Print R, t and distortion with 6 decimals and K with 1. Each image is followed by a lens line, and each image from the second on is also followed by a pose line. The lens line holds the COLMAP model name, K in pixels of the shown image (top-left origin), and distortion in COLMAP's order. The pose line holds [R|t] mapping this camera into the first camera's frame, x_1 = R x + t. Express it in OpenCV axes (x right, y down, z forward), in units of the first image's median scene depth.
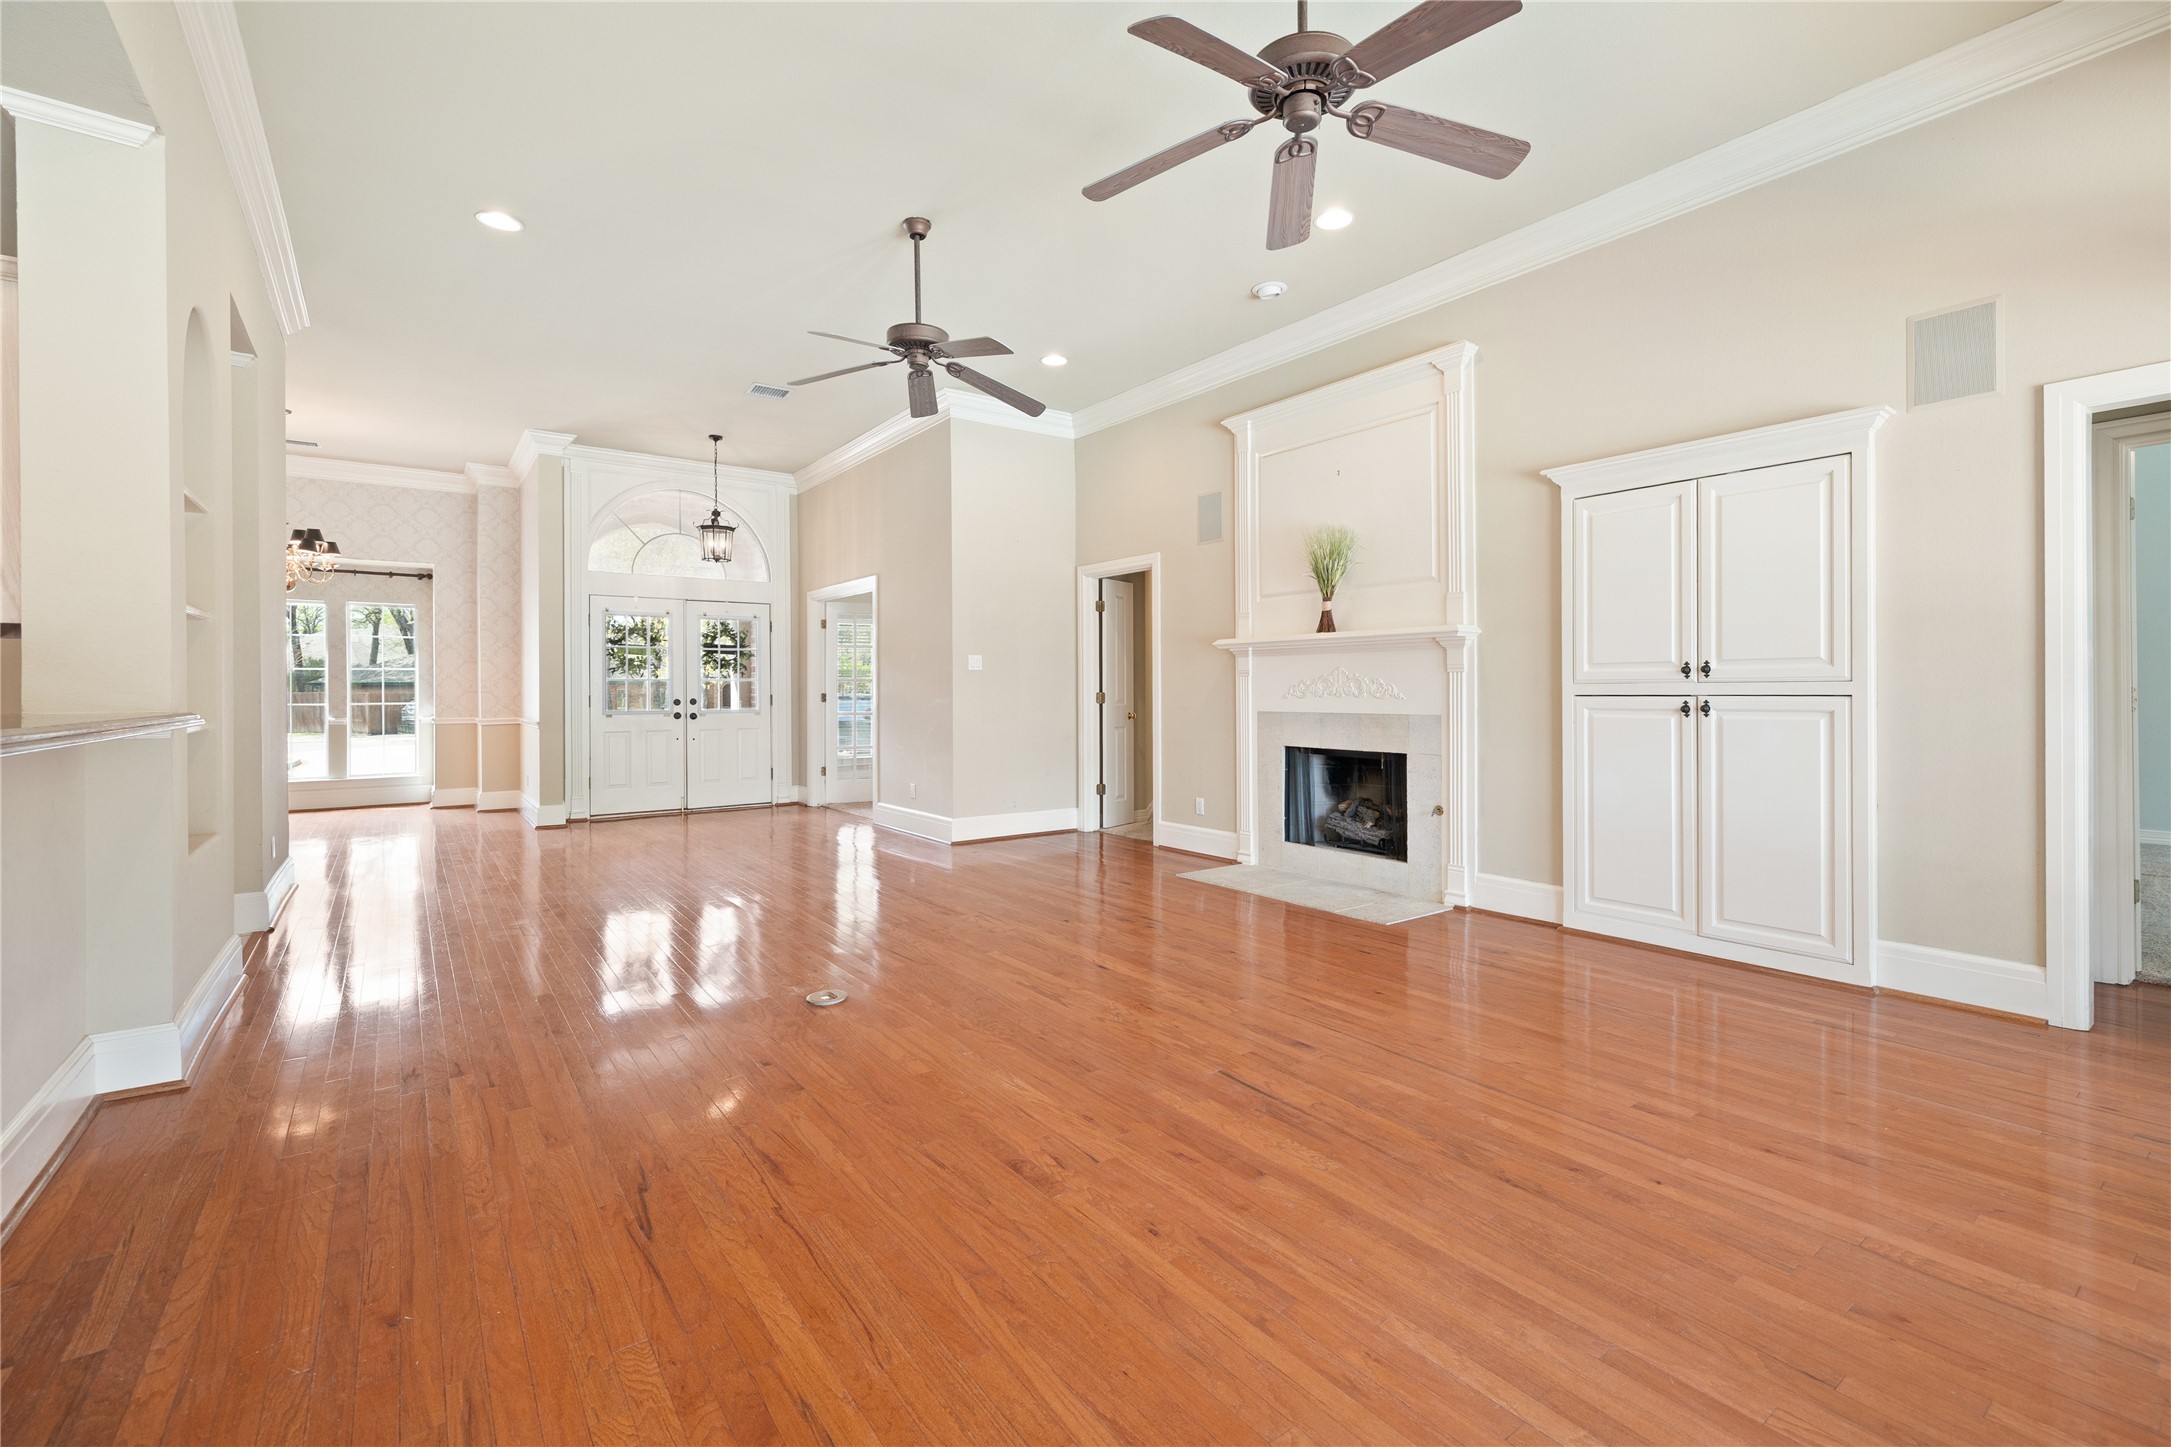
lens RADIAL K [[934.0, 0, 1093.1], [0, 934.0, 689.9], [0, 0, 1]] dist [0.002466, 0.000526]
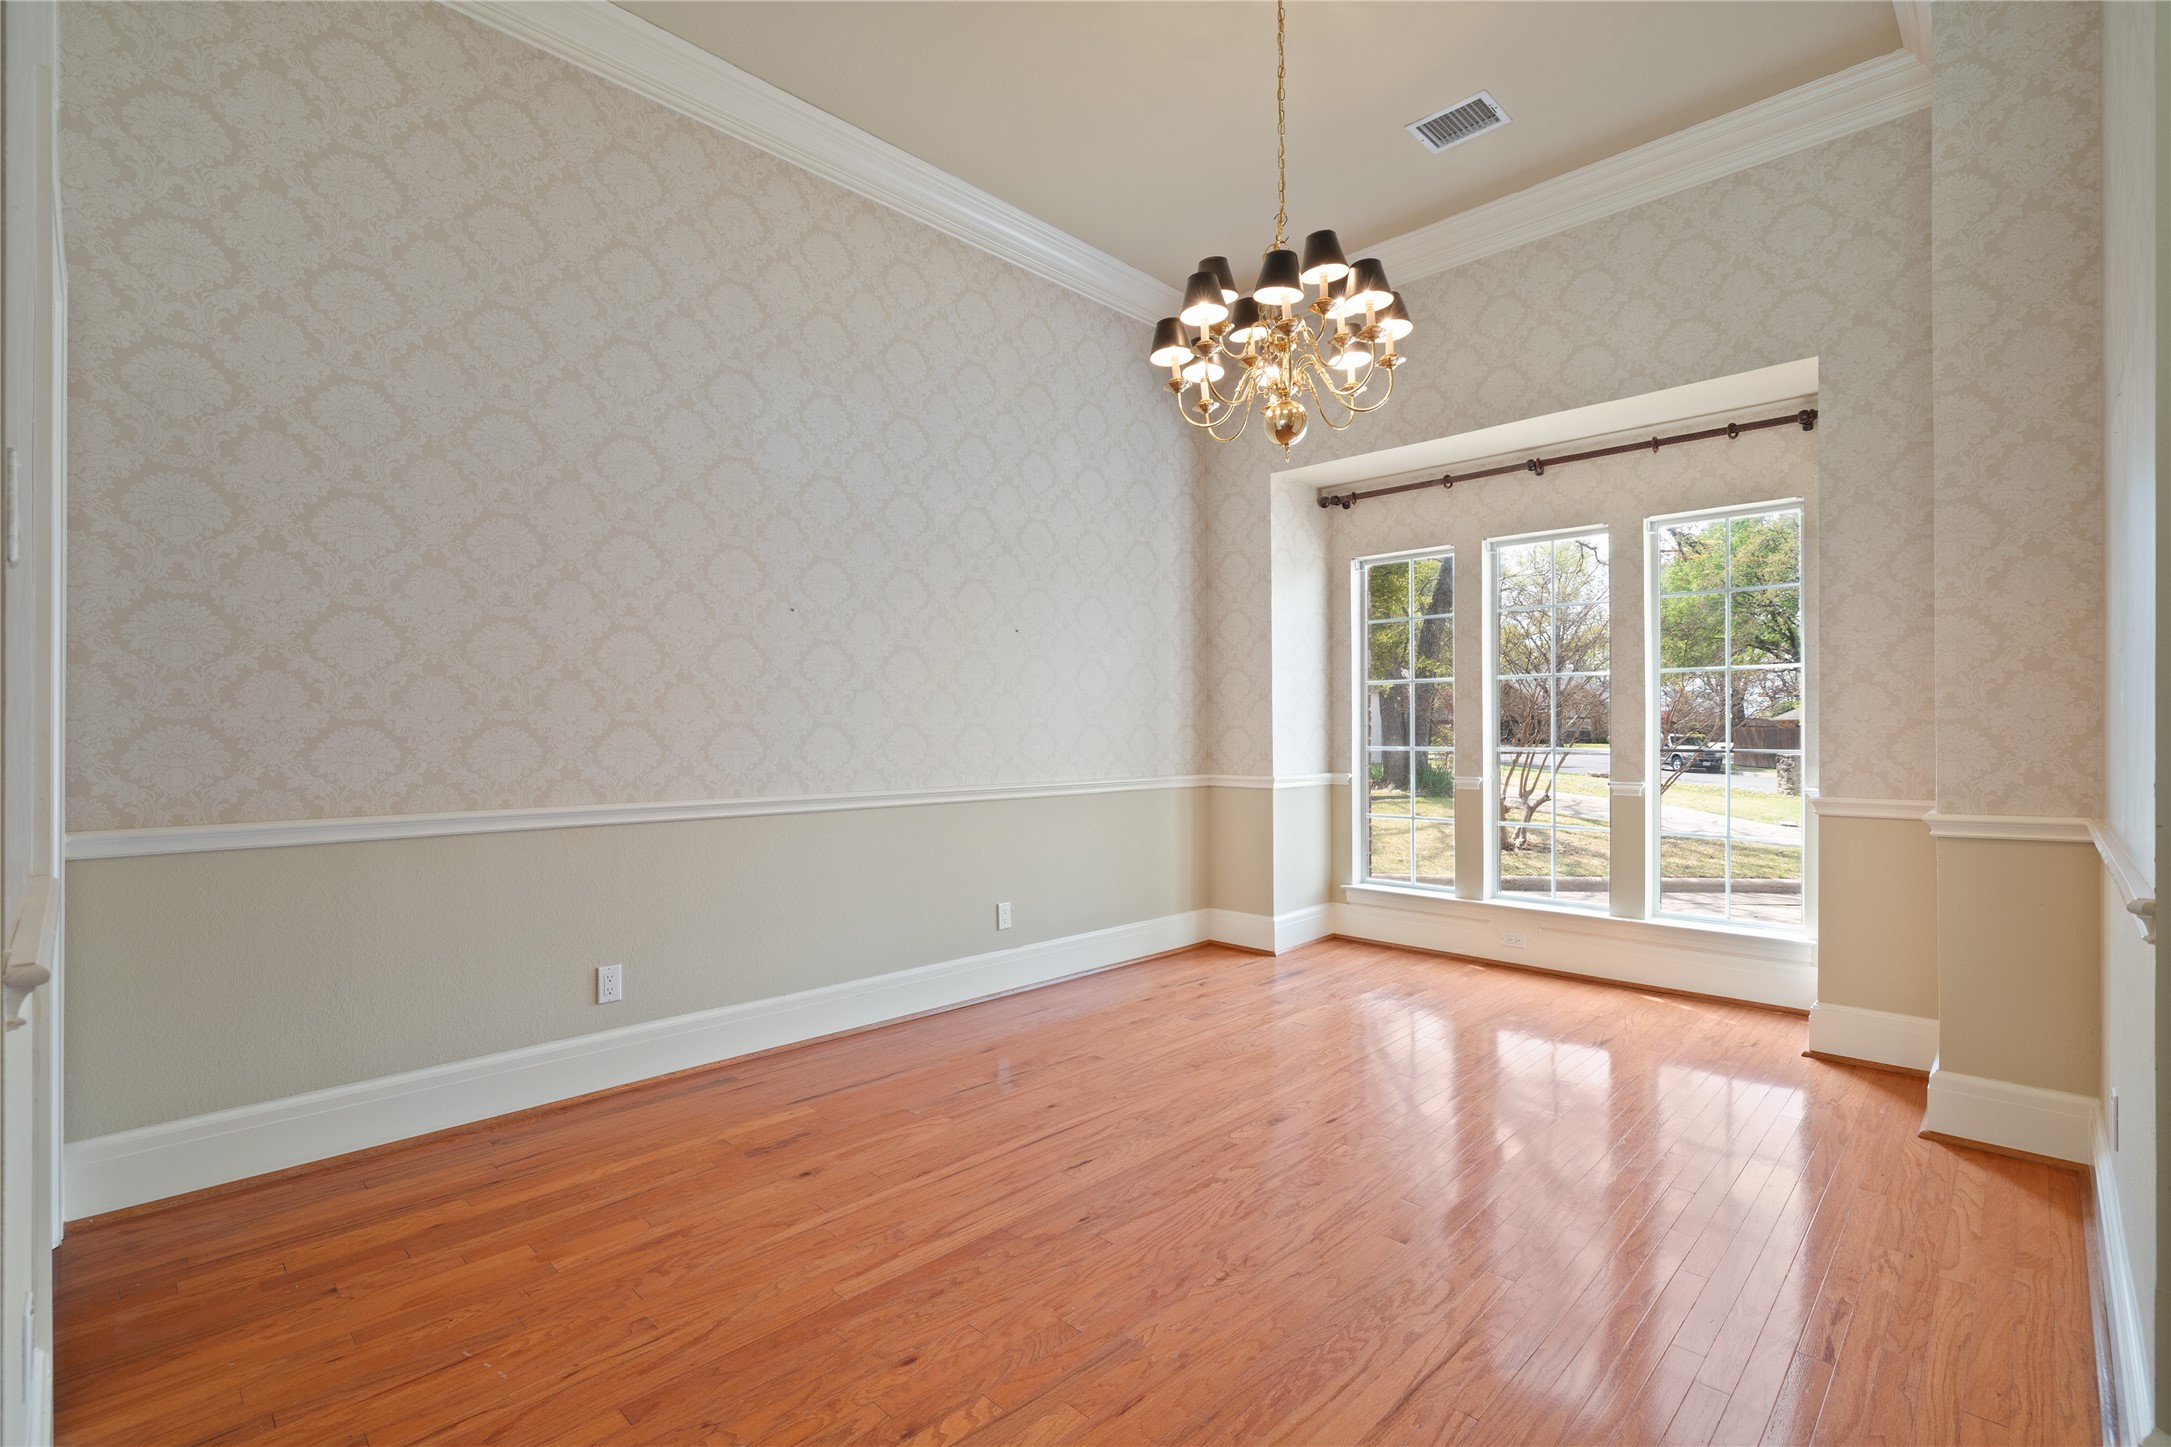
lens RADIAL K [[980.4, 0, 1095.5], [0, 980.4, 728.1], [0, 0, 1]] dist [-0.002467, -0.000138]
pose [[0.171548, 0.002350, -0.985173, -0.751068], [0.000765, 0.999997, 0.002519, 0.006631], [0.985175, -0.001186, 0.171546, 1.291262]]
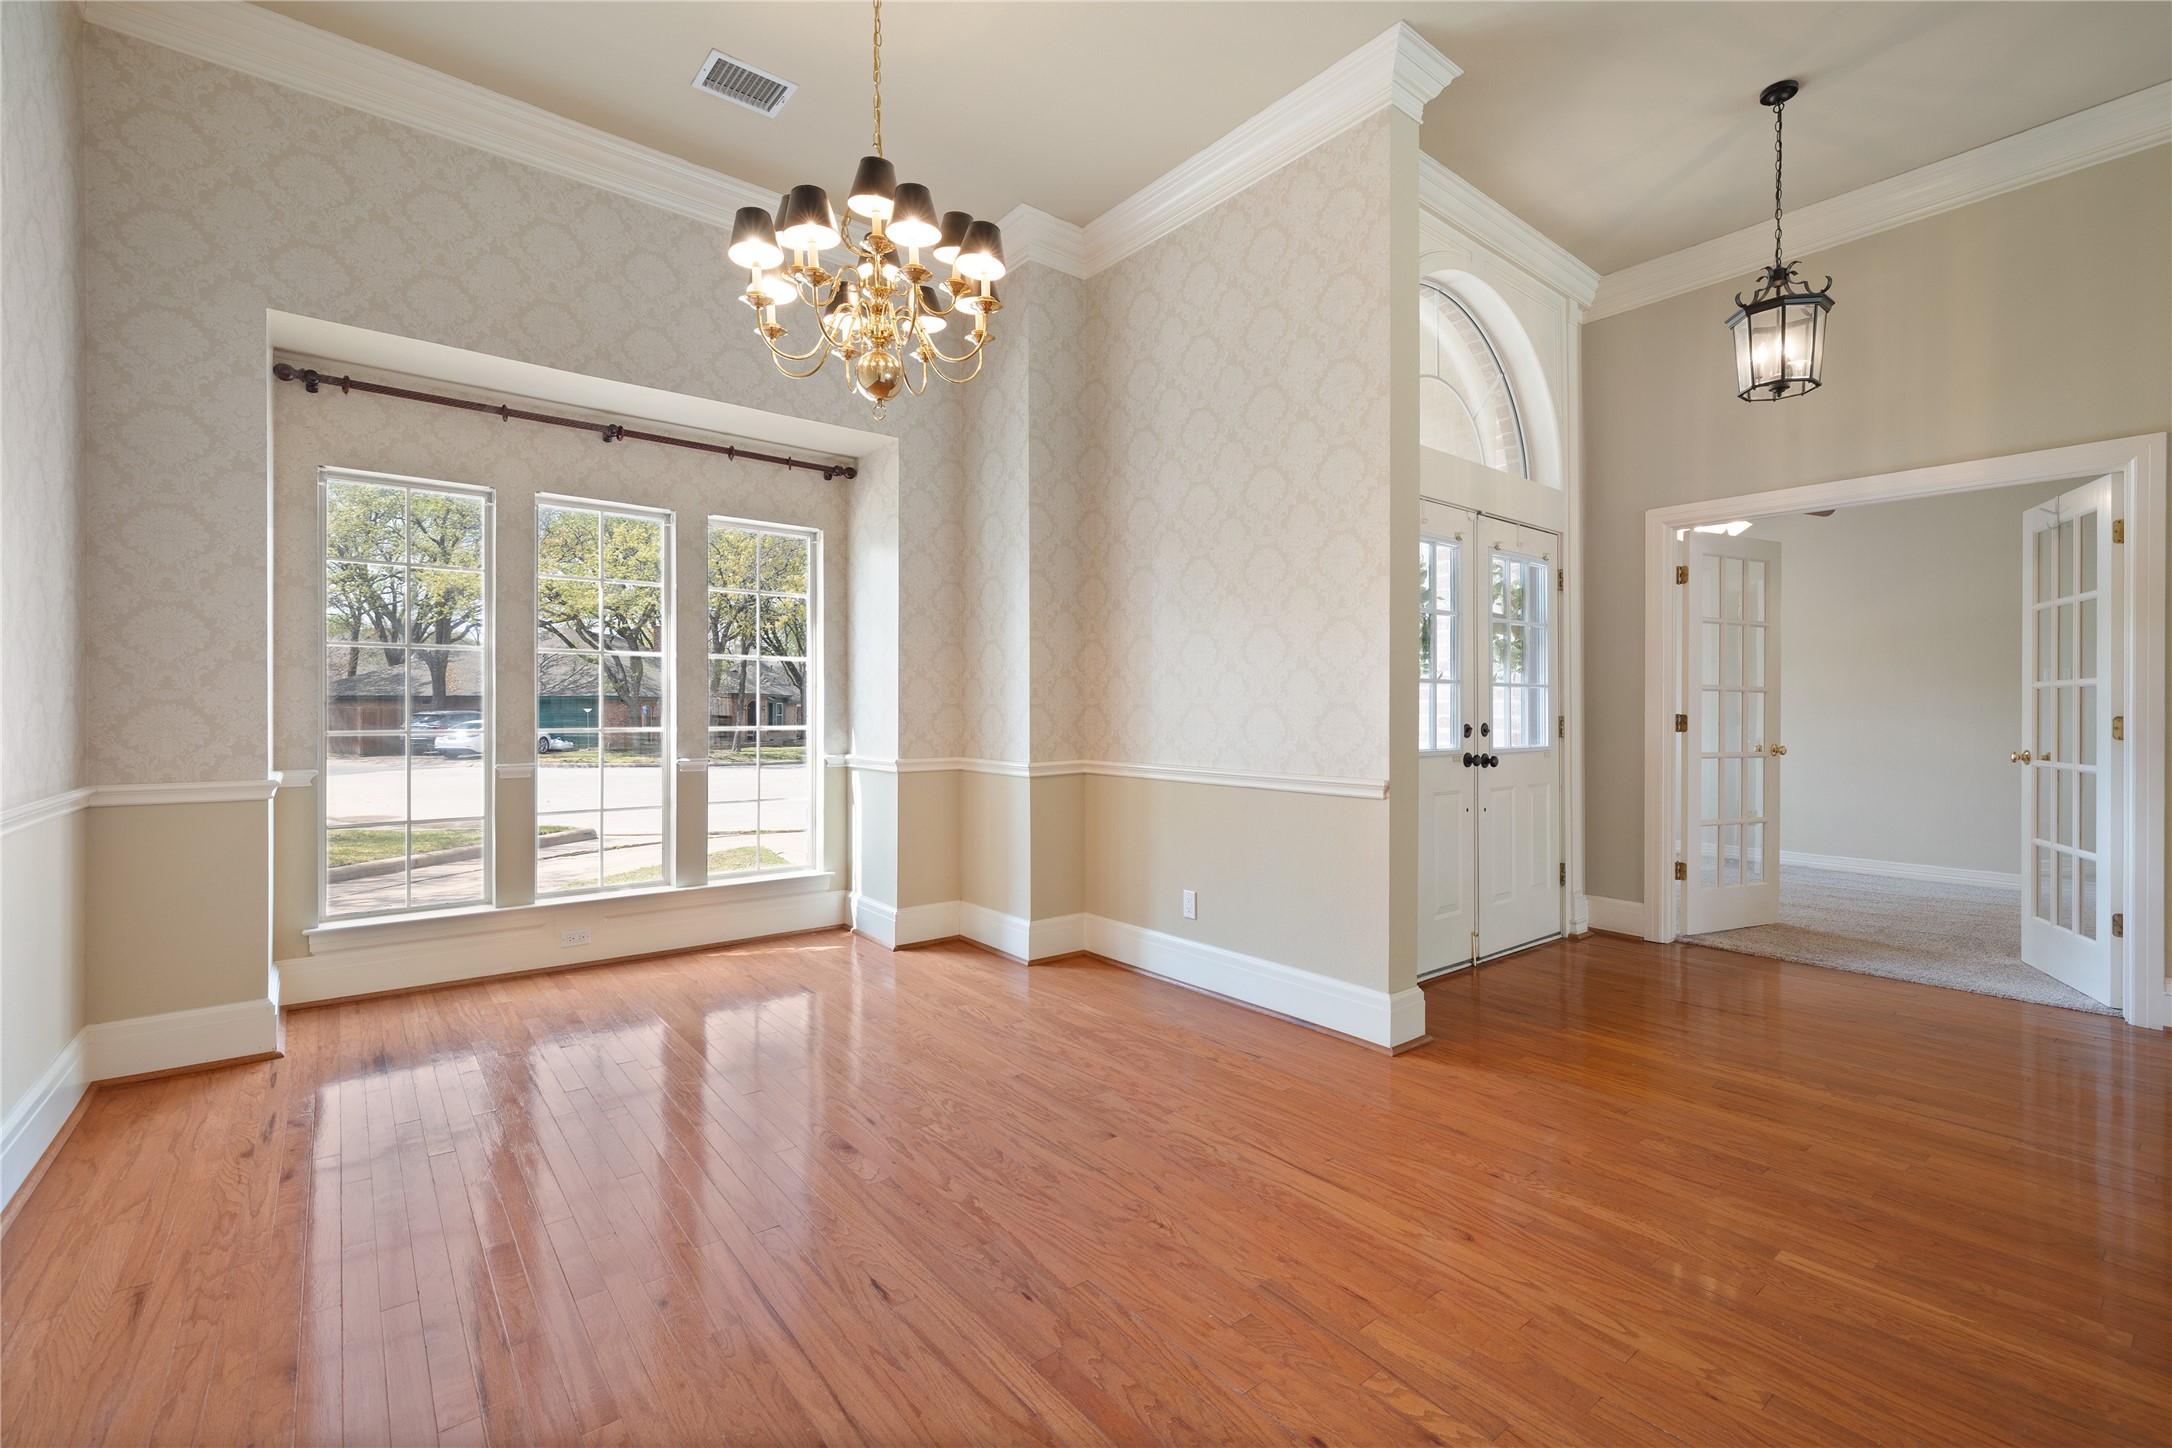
lens RADIAL K [[931.2, 0, 1108.7], [0, 931.2, 706.0], [0, 0, 1]] dist [0.002235, 0.000050]
pose [[0.998673, 0.007461, 0.050955, -1.194486], [-0.007191, 0.999959, -0.005475, 0.009385], [-0.050994, 0.005102, 0.998686, 0.996847]]
